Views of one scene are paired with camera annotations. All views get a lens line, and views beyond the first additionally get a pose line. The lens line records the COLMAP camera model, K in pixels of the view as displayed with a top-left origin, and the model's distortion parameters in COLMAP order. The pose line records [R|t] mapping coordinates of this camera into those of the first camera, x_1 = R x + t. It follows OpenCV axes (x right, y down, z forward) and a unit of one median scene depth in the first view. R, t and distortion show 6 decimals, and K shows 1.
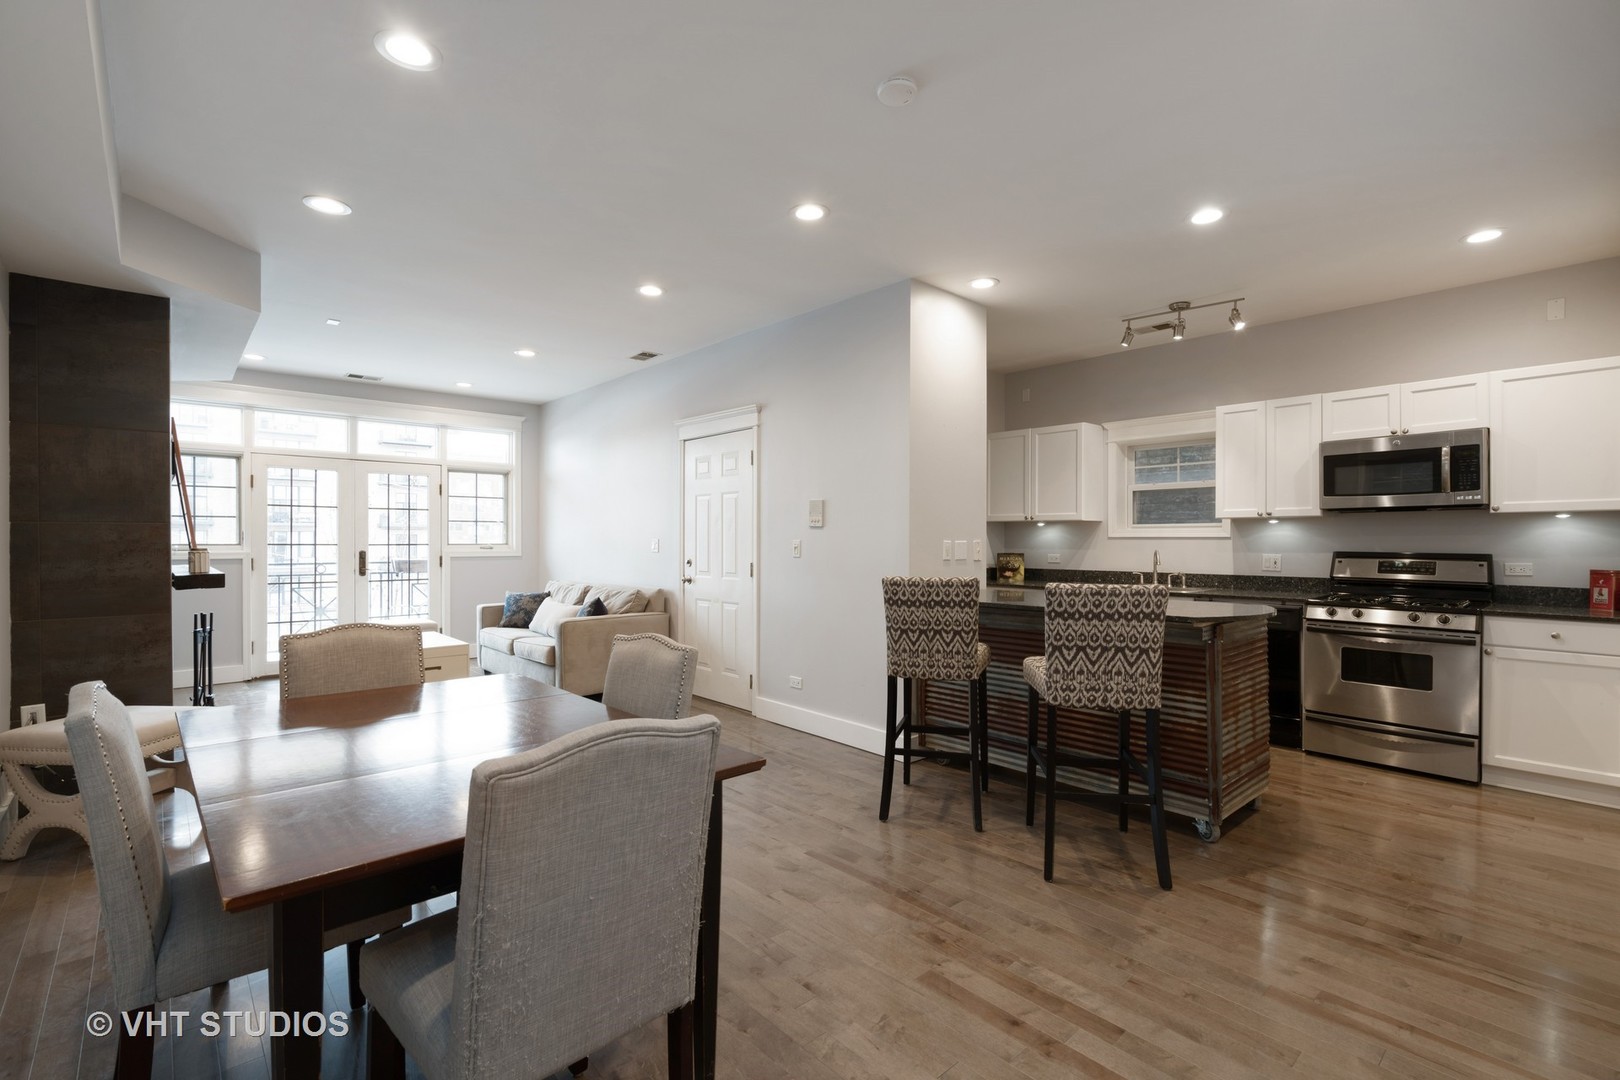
lens RADIAL K [[745.3, 0, 807.6], [0, 745.3, 542.3], [0, 0, 1]] dist [-0.000211, 0.002422]
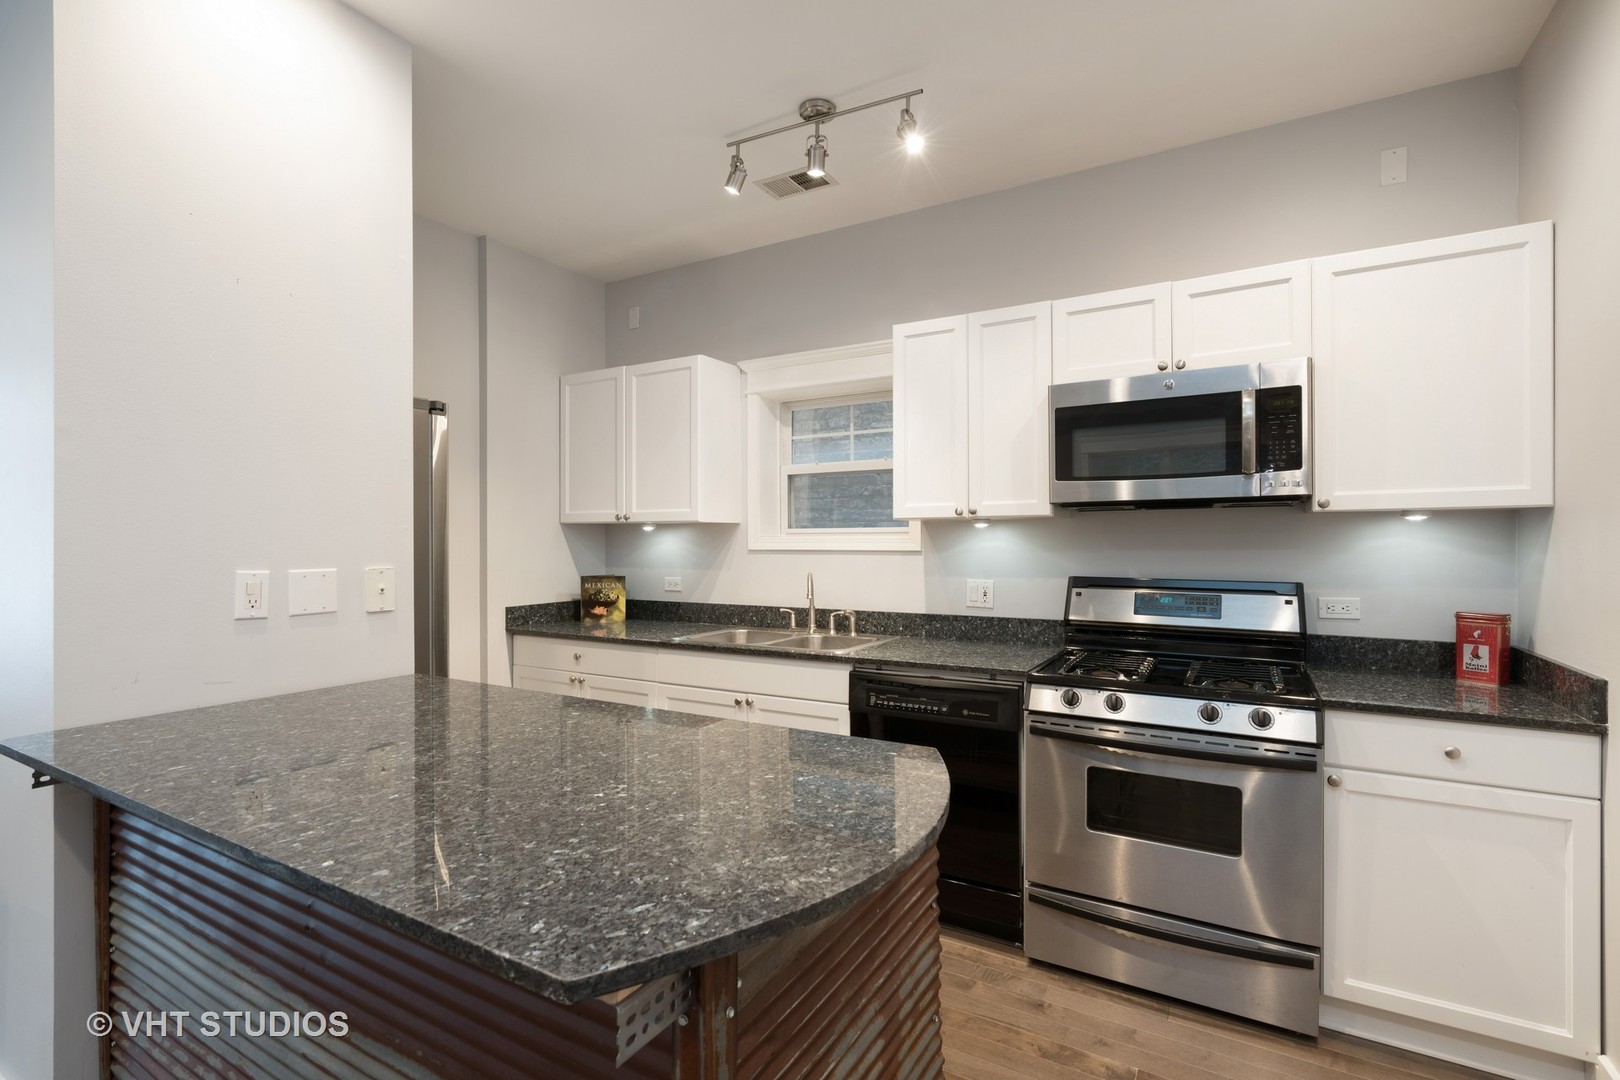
lens RADIAL K [[745.3, 0, 815.1], [0, 745.3, 544.7], [0, 0, 1]] dist [-0.000211, 0.002422]
pose [[0.953072, -0.004506, 0.302711, 0.340793], [0.003941, 0.999989, 0.002477, -0.015342], [-0.302719, -0.001168, 0.953079, 0.506744]]
